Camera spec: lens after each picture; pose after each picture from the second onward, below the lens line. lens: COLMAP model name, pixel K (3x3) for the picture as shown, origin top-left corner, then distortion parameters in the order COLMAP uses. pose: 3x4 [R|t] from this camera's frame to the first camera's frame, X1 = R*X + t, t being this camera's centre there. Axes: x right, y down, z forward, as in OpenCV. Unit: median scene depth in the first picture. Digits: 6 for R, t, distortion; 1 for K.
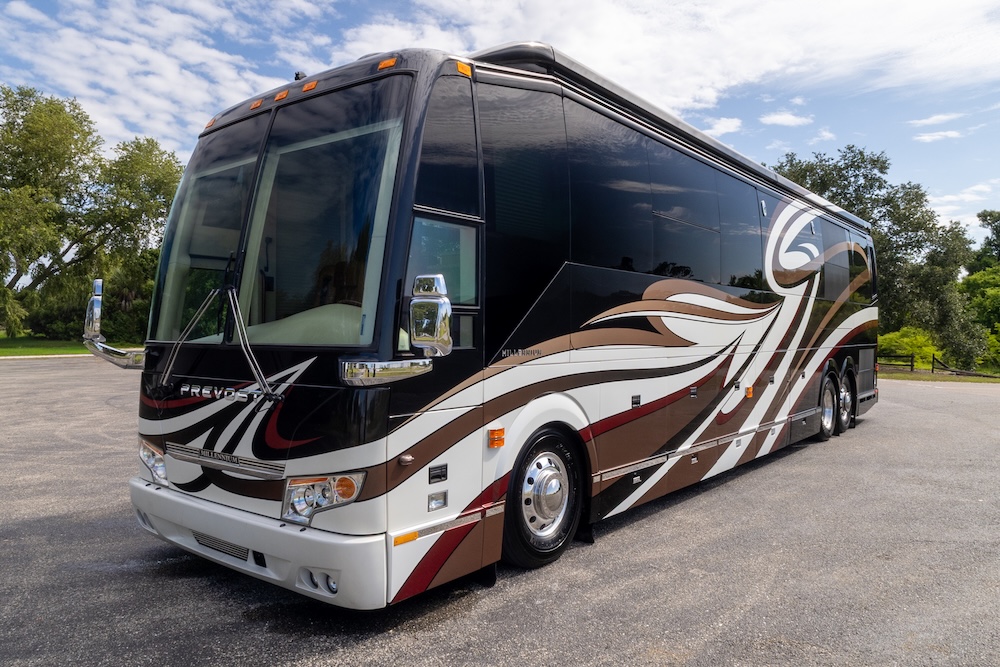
lens RADIAL K [[709.1, 0, 499.4], [0, 709.1, 333.7], [0, 0, 1]] dist [0.008151, 0.001002]
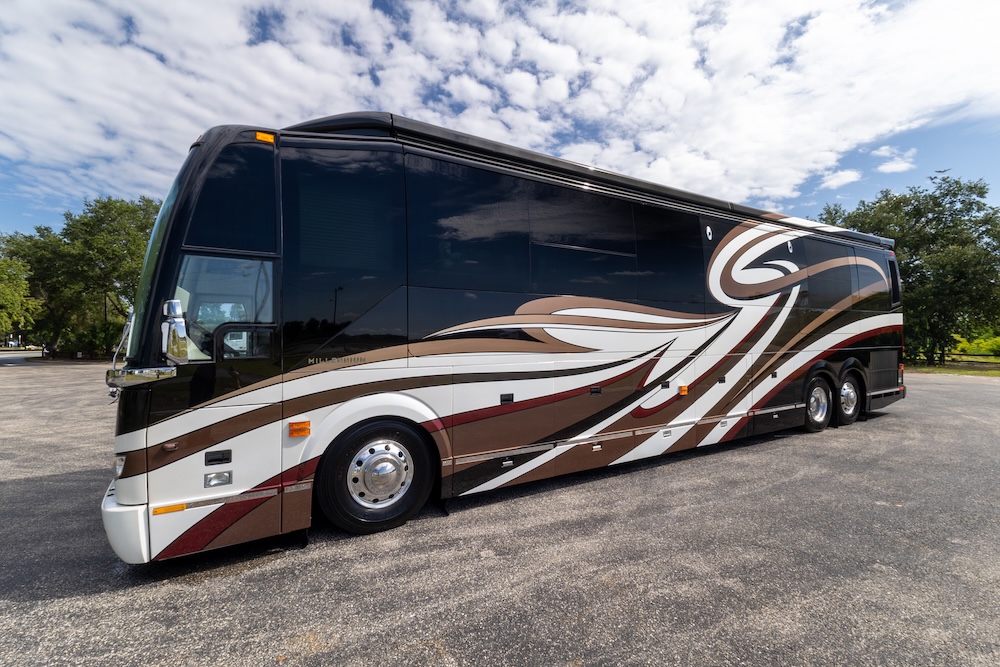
lens RADIAL K [[473.7, 0, 500.9], [0, 473.7, 337.4], [0, 0, 1]] dist [0.012569, 0.001269]
pose [[0.951774, -0.014750, -0.306446, 0.470236], [0.012365, 0.999876, -0.009724, -0.001454], [0.306551, 0.005466, 0.951838, 0.248770]]
